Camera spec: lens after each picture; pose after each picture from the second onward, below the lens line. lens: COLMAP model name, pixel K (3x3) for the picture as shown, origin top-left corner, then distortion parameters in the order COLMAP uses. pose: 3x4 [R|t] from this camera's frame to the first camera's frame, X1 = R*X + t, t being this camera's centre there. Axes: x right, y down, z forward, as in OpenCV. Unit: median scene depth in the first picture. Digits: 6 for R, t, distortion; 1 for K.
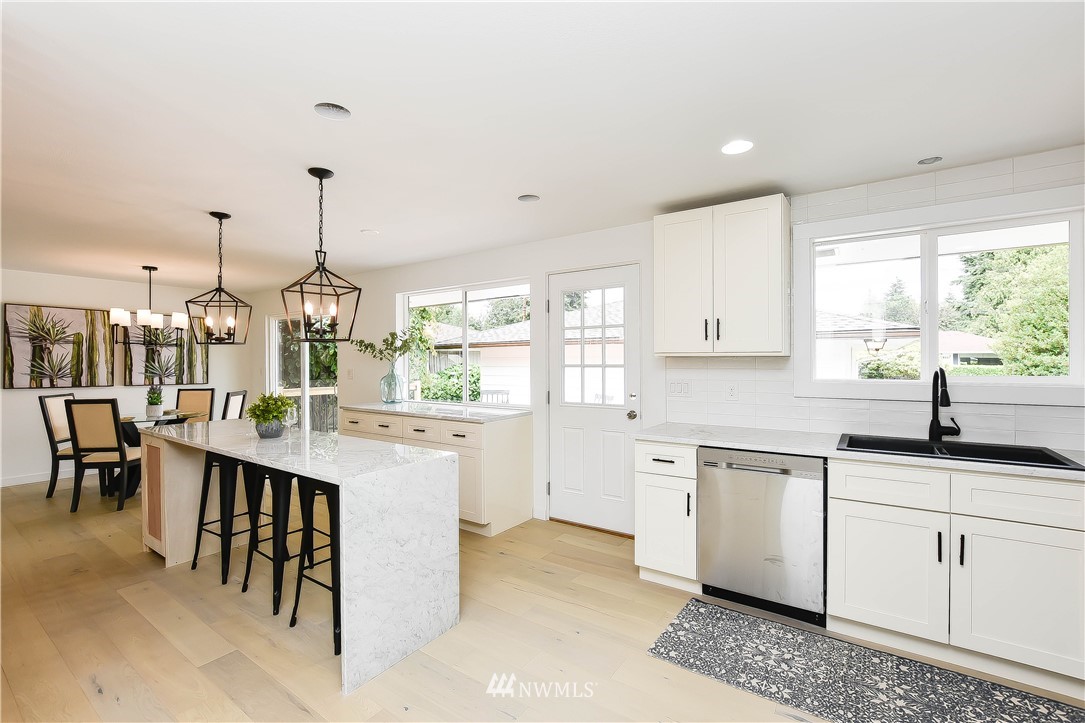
lens RADIAL K [[484.6, 0, 542.5], [0, 484.6, 361.5], [0, 0, 1]] dist [-0.015972, 0.000107]
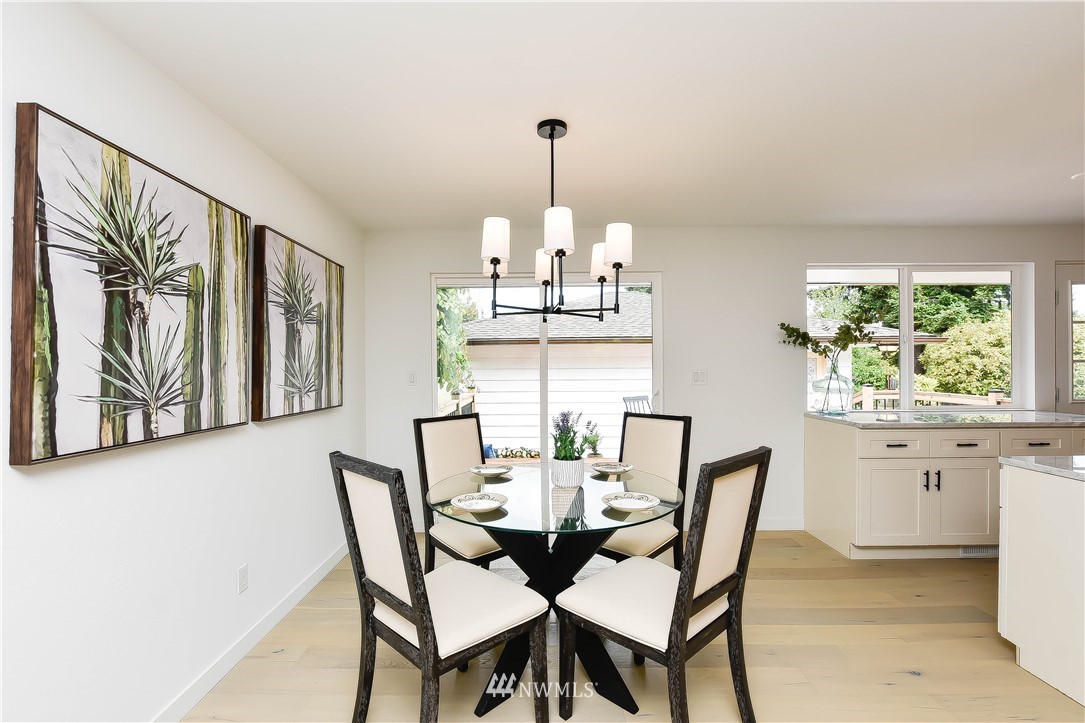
lens RADIAL K [[484.6, 0, 542.5], [0, 484.6, 361.5], [0, 0, 1]] dist [-0.015972, 0.000107]
pose [[0.801959, -0.001009, 0.597378, -1.026366], [0.007577, 0.999935, -0.008482, 0.010209], [-0.597331, 0.011328, 0.801915, 0.631928]]
